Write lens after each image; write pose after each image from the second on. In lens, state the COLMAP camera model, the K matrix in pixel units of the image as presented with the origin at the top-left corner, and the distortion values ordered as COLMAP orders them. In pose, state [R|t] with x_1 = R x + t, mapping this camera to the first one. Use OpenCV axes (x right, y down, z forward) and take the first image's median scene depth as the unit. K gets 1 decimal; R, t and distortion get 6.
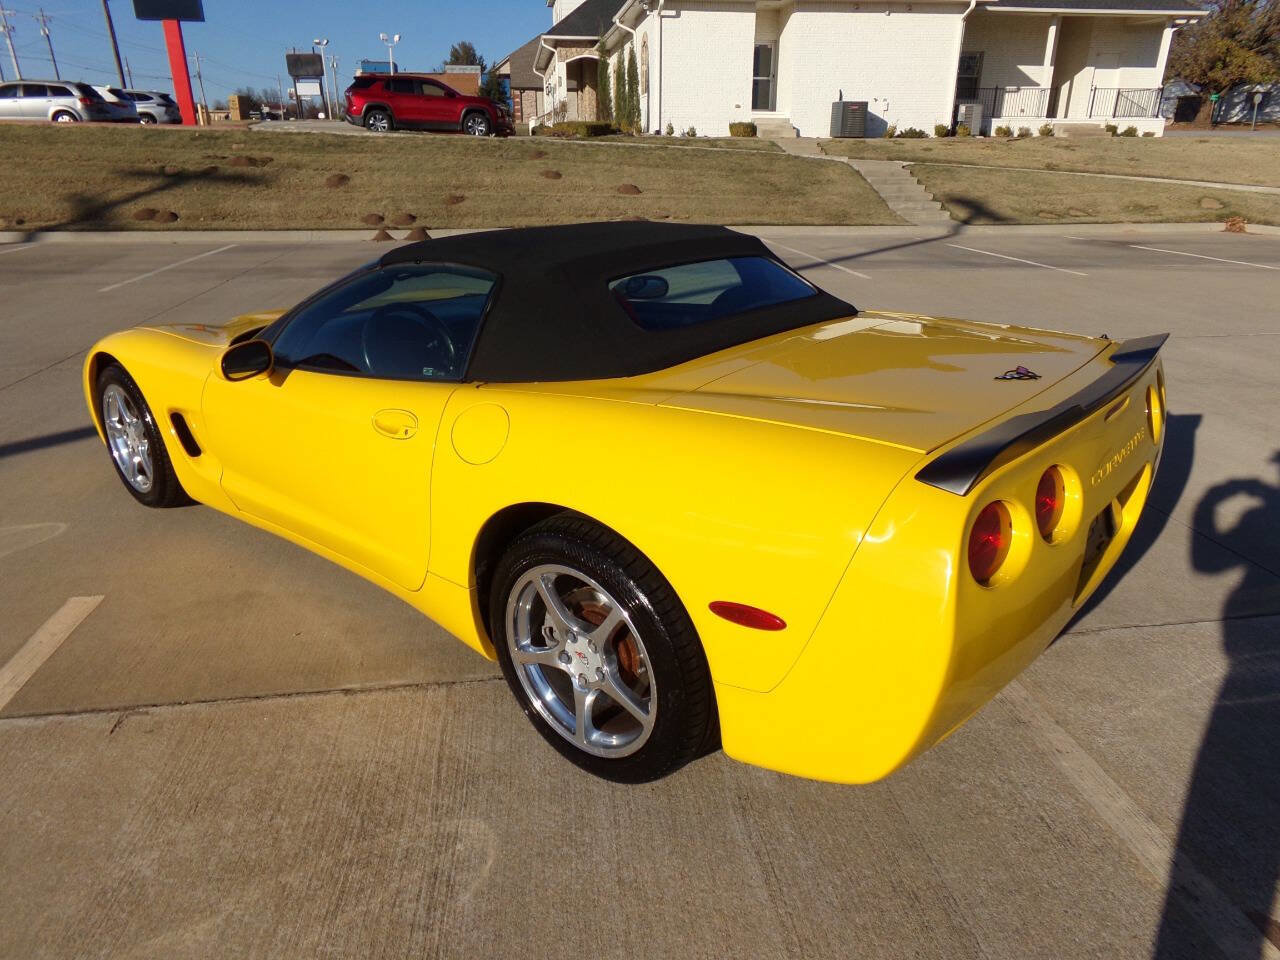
lens RADIAL K [[860.2, 0, 645.5], [0, 860.2, 485.7], [0, 0, 1]] dist [-0.003772, 0.024552]
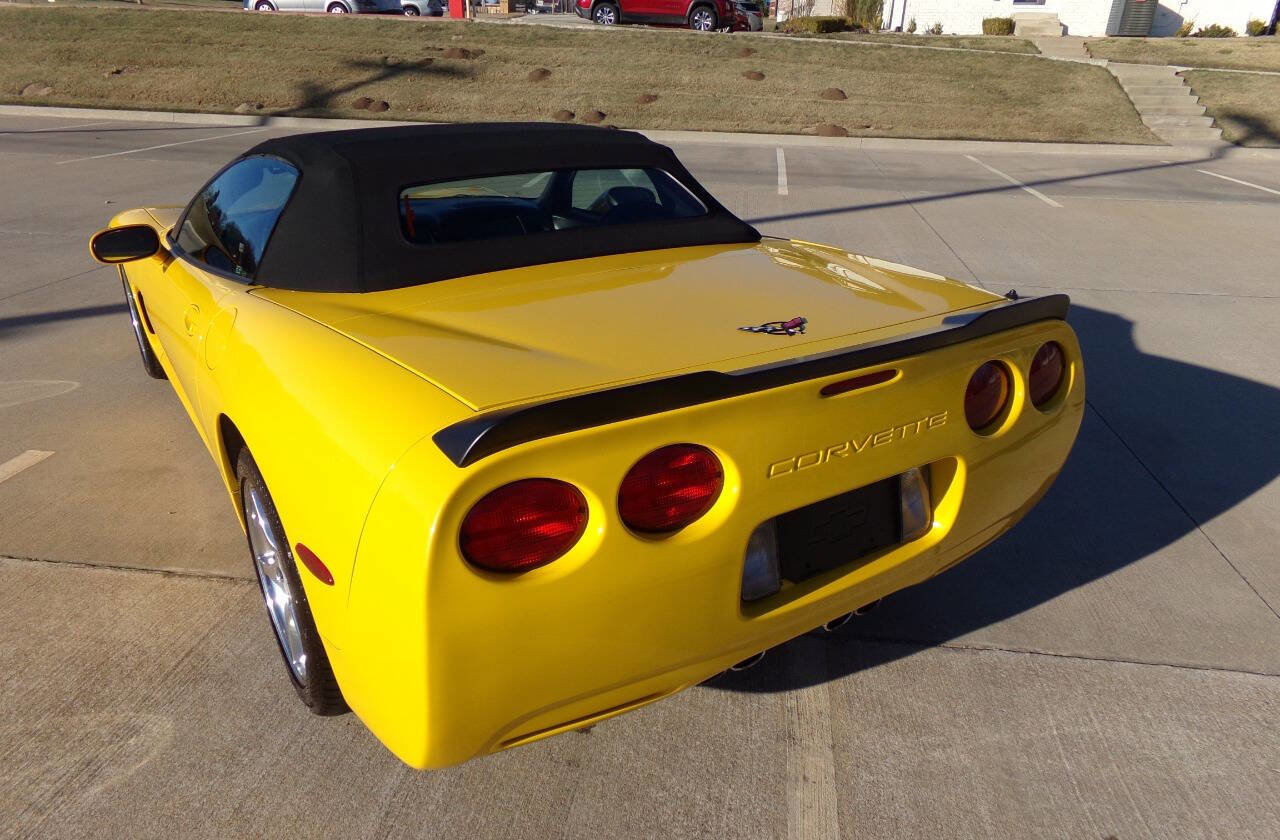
lens RADIAL K [[858.4, 0, 648.9], [0, 858.4, 482.6], [0, 0, 1]] dist [0.013057, 0.008478]
pose [[0.961694, 0.138404, -0.236619, 0.066500], [-0.115490, 0.987402, 0.108166, -0.007386], [0.248609, -0.076695, 0.965563, 0.021808]]
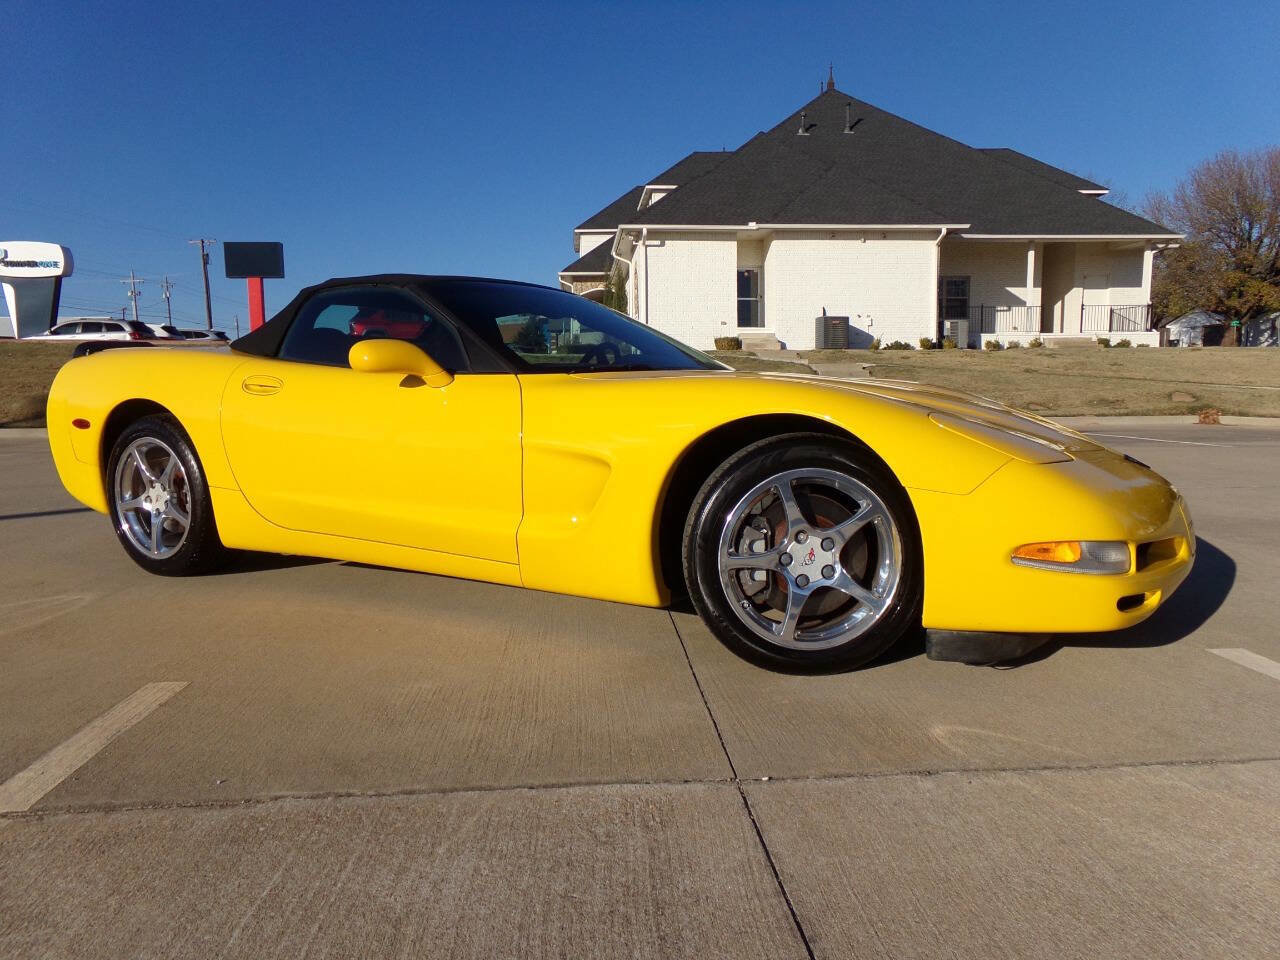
lens RADIAL K [[860.2, 0, 645.7], [0, 860.2, 484.2], [0, 0, 1]] dist [-0.003772, 0.024552]
pose [[0.997291, -0.005007, -0.073380, 0.139554], [-0.014003, 0.966508, -0.256256, 0.018458], [0.072206, 0.256590, 0.963820, 0.069750]]
